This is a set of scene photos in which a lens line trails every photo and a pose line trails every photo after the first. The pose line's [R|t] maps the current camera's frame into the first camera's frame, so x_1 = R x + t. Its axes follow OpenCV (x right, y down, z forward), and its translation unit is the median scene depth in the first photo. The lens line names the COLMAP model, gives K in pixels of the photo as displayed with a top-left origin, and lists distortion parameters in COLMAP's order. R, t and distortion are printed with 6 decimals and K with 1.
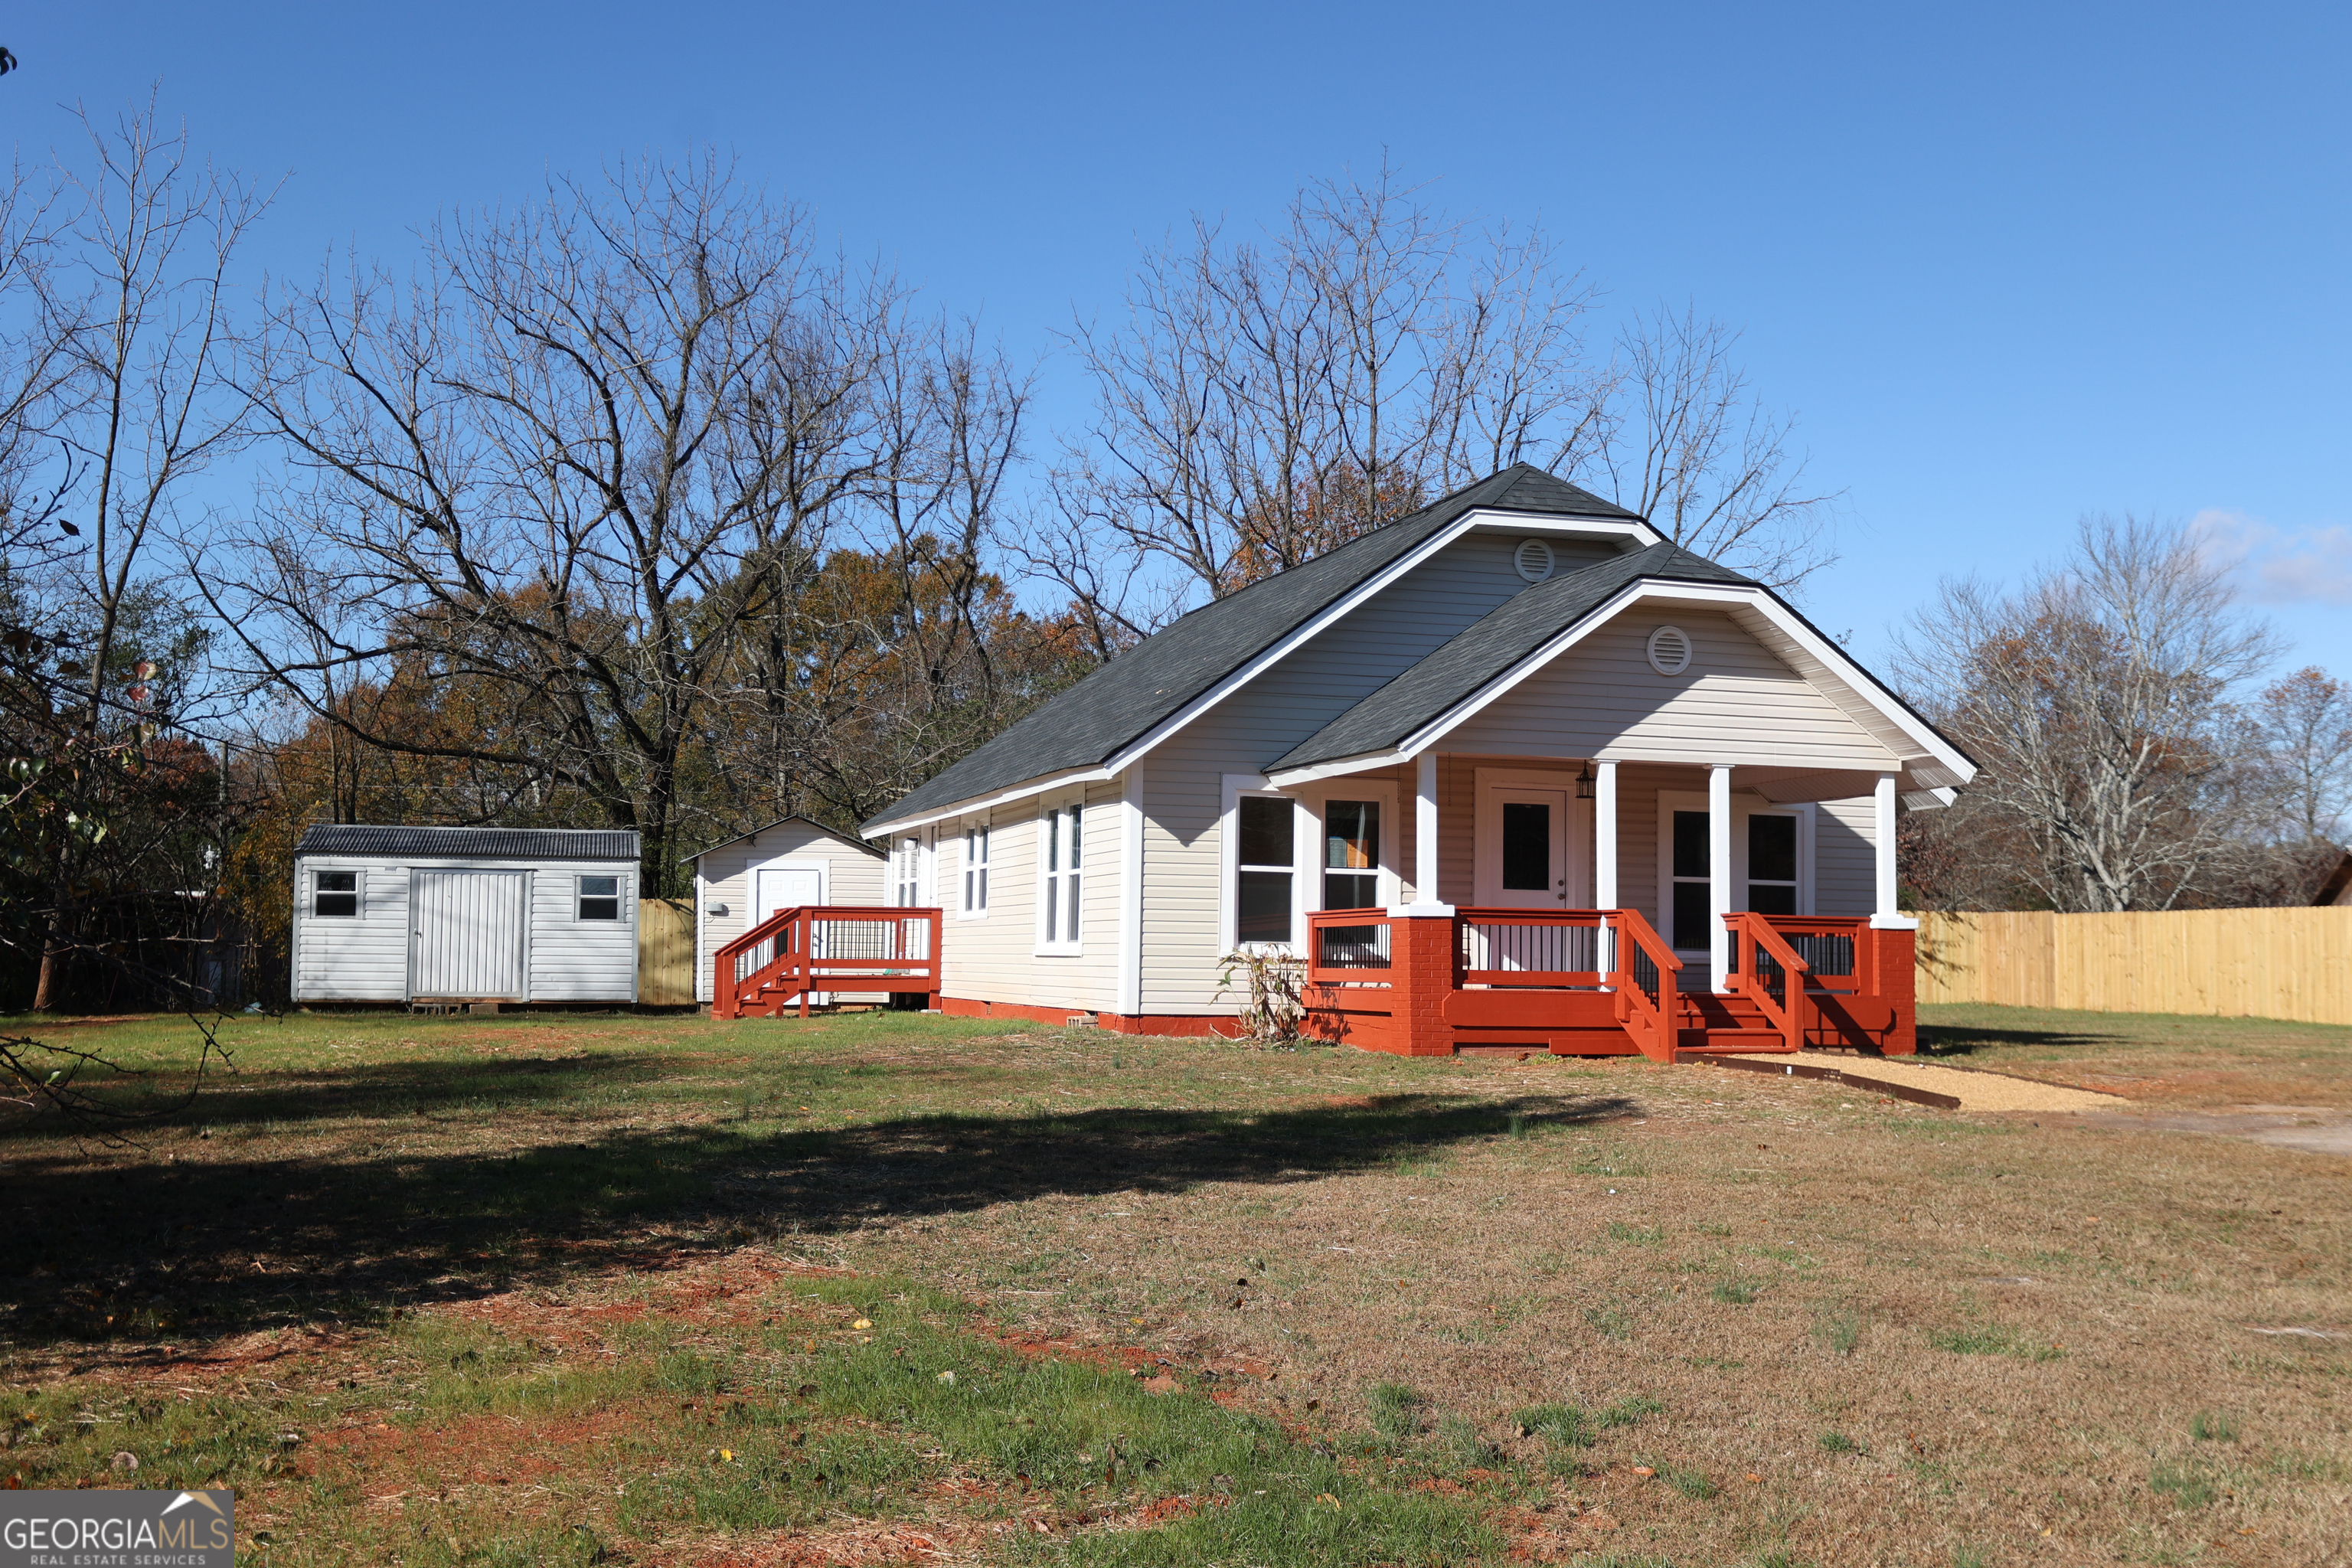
lens RADIAL K [[2296.4, 0, 1159.7], [0, 2296.4, 779.9], [0, 0, 1]] dist [0.032785, 0.000000]
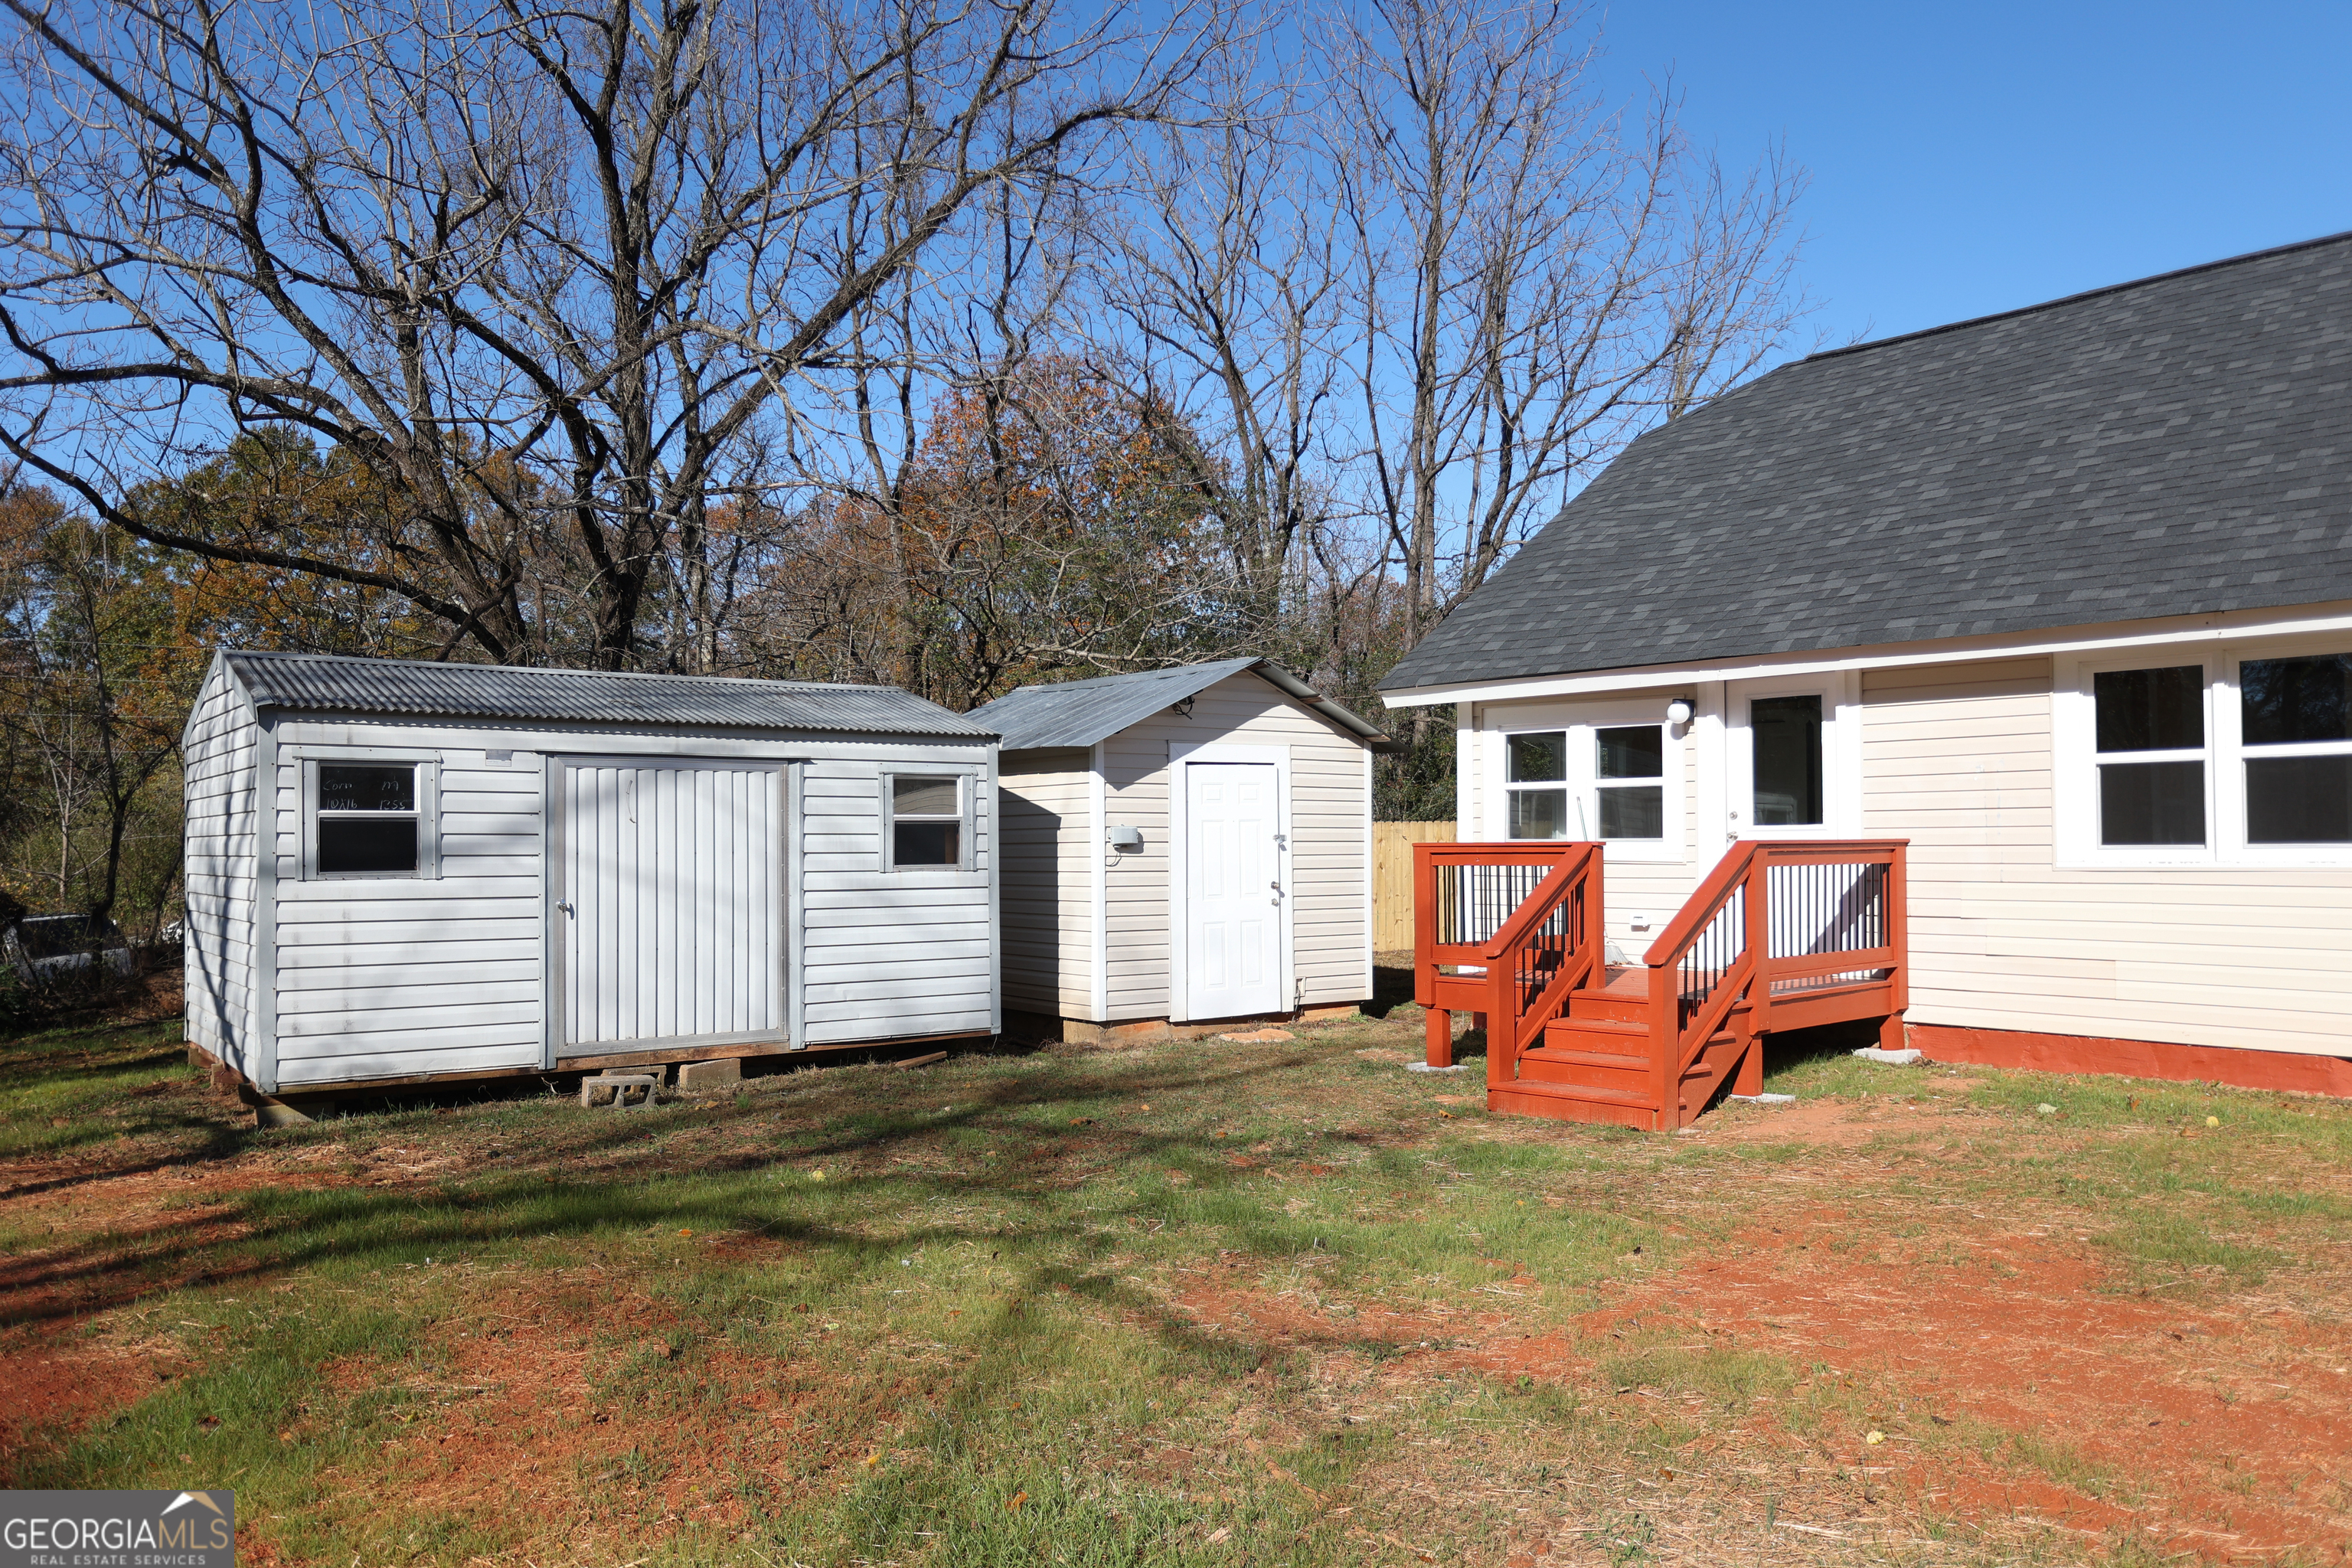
lens RADIAL K [[1705.6, 0, 1195.6], [0, 1705.6, 797.1], [0, 0, 1]] dist [-0.005758, 0.005980]
pose [[0.912822, -0.003743, 0.408340, -0.306050], [-0.016051, 0.998856, 0.045035, 0.026774], [-0.408041, -0.047663, 0.911718, 0.593834]]
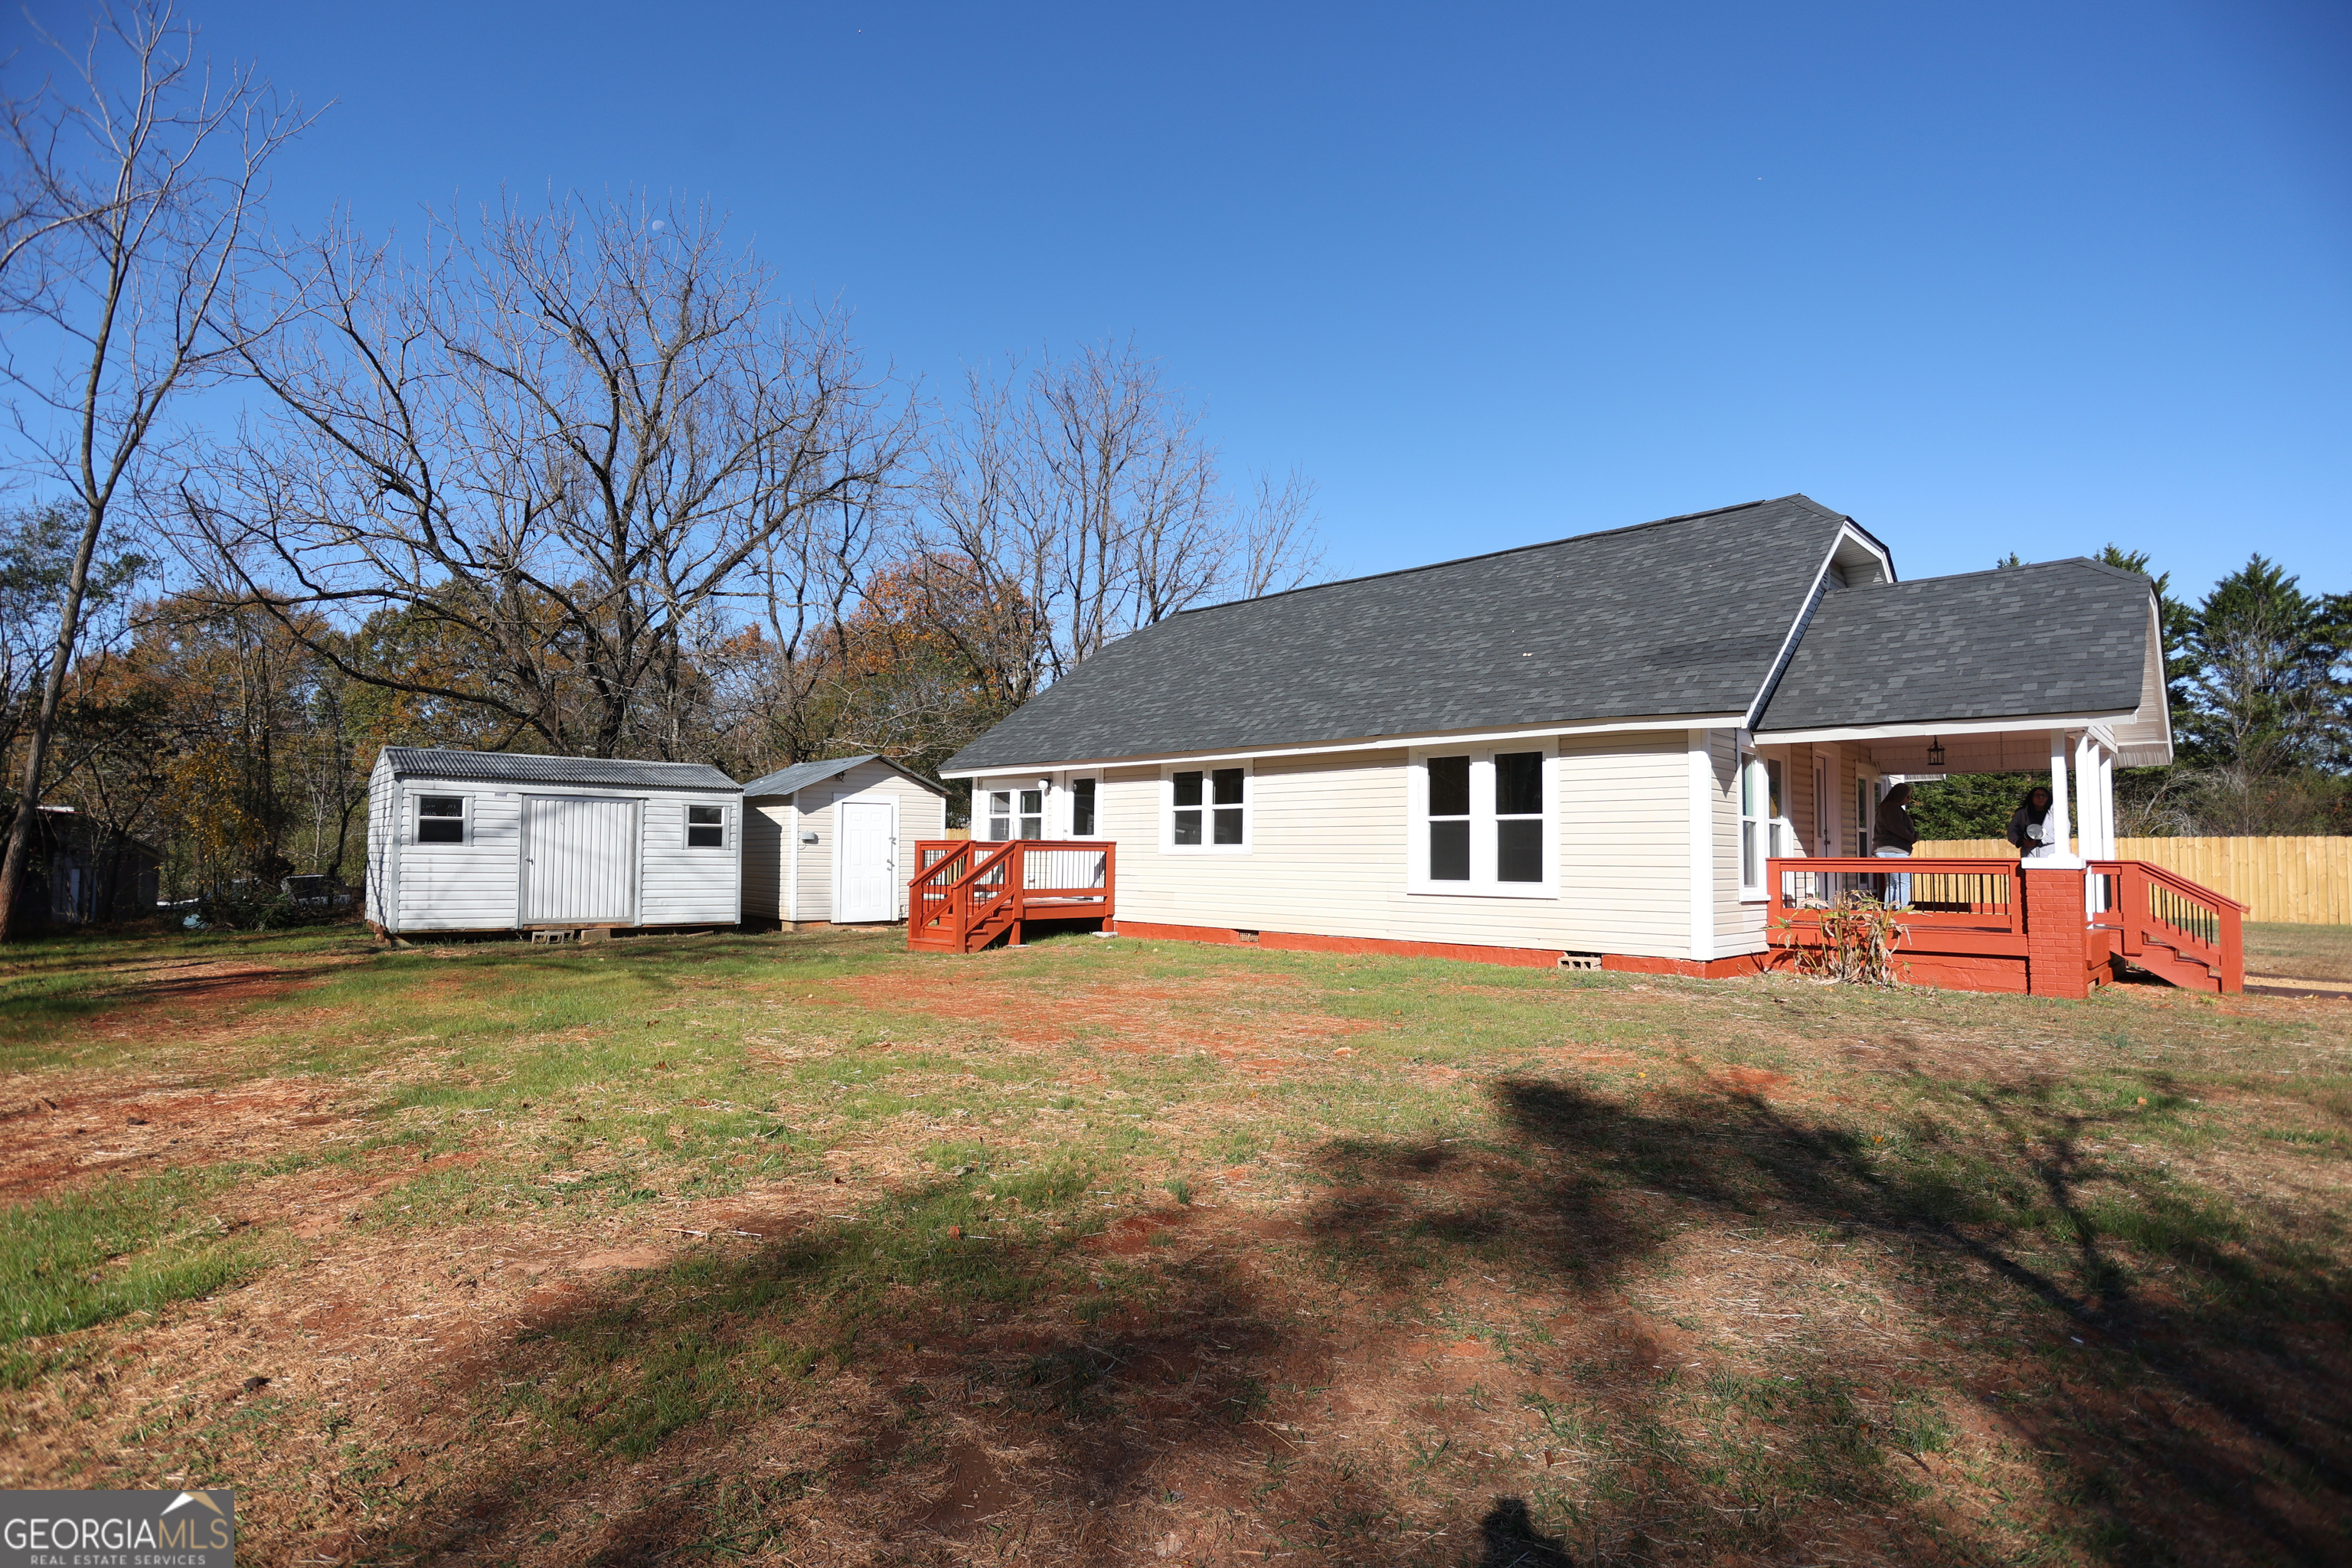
lens RADIAL K [[1152.6, 0, 1152.8], [0, 1152.6, 787.2], [0, 0, 1]] dist [-0.024077, 0.005125]
pose [[0.894068, 0.026531, 0.447145, -0.269540], [-0.036265, 0.999255, 0.013220, 0.016808], [-0.446461, -0.028035, 0.894364, 0.391896]]
